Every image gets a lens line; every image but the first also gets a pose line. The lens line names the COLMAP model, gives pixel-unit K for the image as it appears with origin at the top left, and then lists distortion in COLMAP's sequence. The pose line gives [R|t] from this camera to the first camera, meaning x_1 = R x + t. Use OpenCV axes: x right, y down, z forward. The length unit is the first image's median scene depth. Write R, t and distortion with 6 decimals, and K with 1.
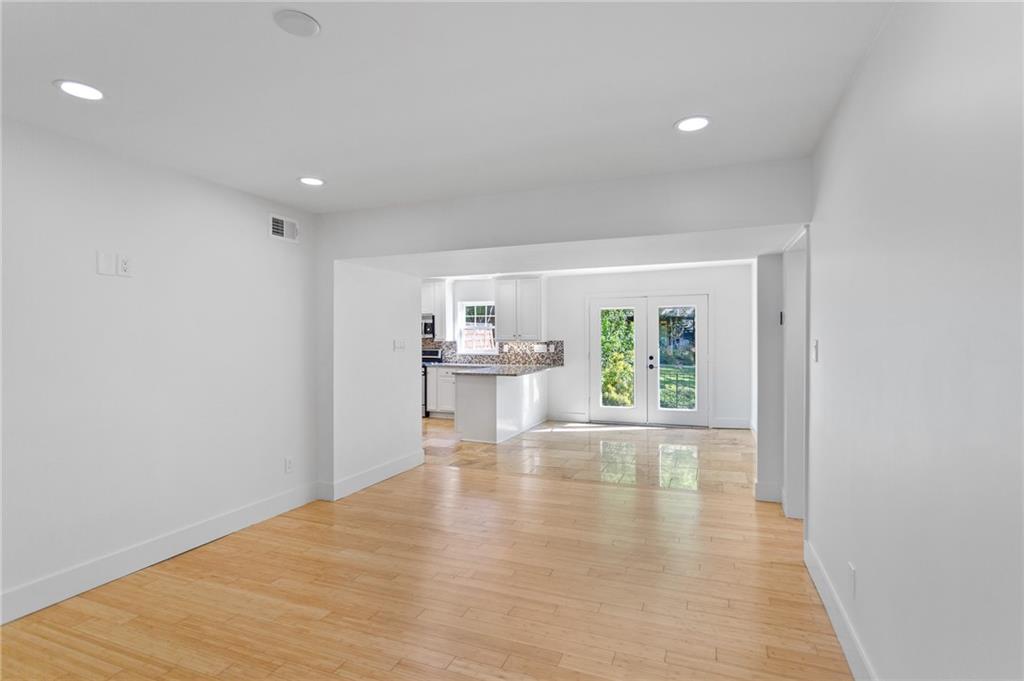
lens RADIAL K [[502.3, 0, 514.0], [0, 502.3, 342.9], [0, 0, 1]] dist [-0.003787, -0.000190]
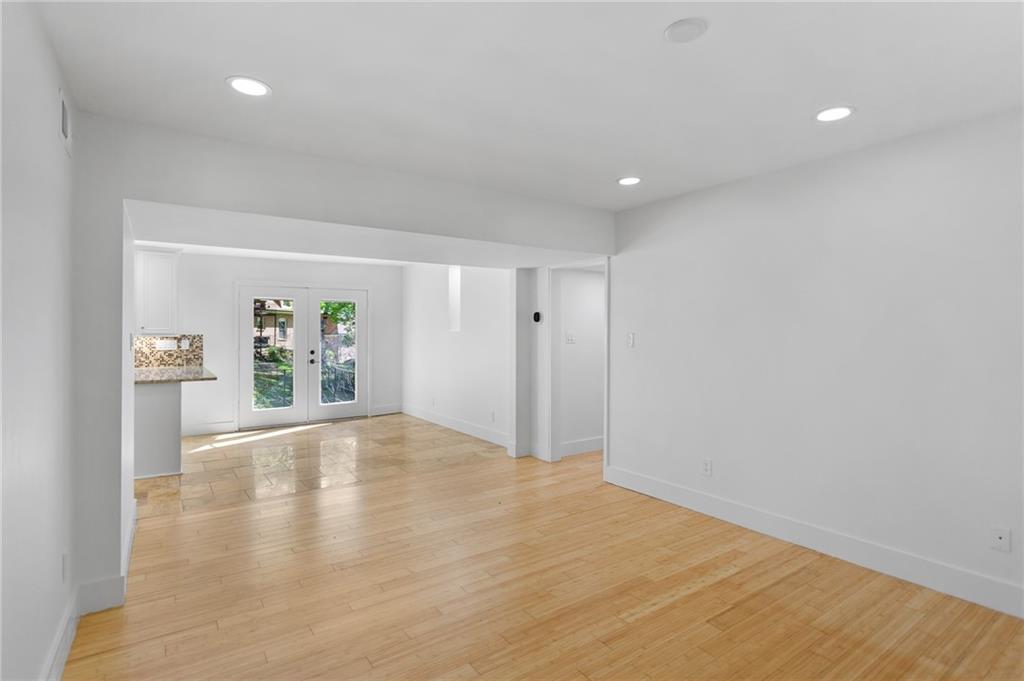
lens RADIAL K [[502.3, 0, 514.3], [0, 502.3, 334.9], [0, 0, 1]] dist [-0.003787, -0.000190]
pose [[0.555501, -0.001675, 0.831514, -0.311291], [0.005581, 0.999983, -0.001713, 0.000210], [-0.831497, 0.005592, 0.555501, 0.148838]]
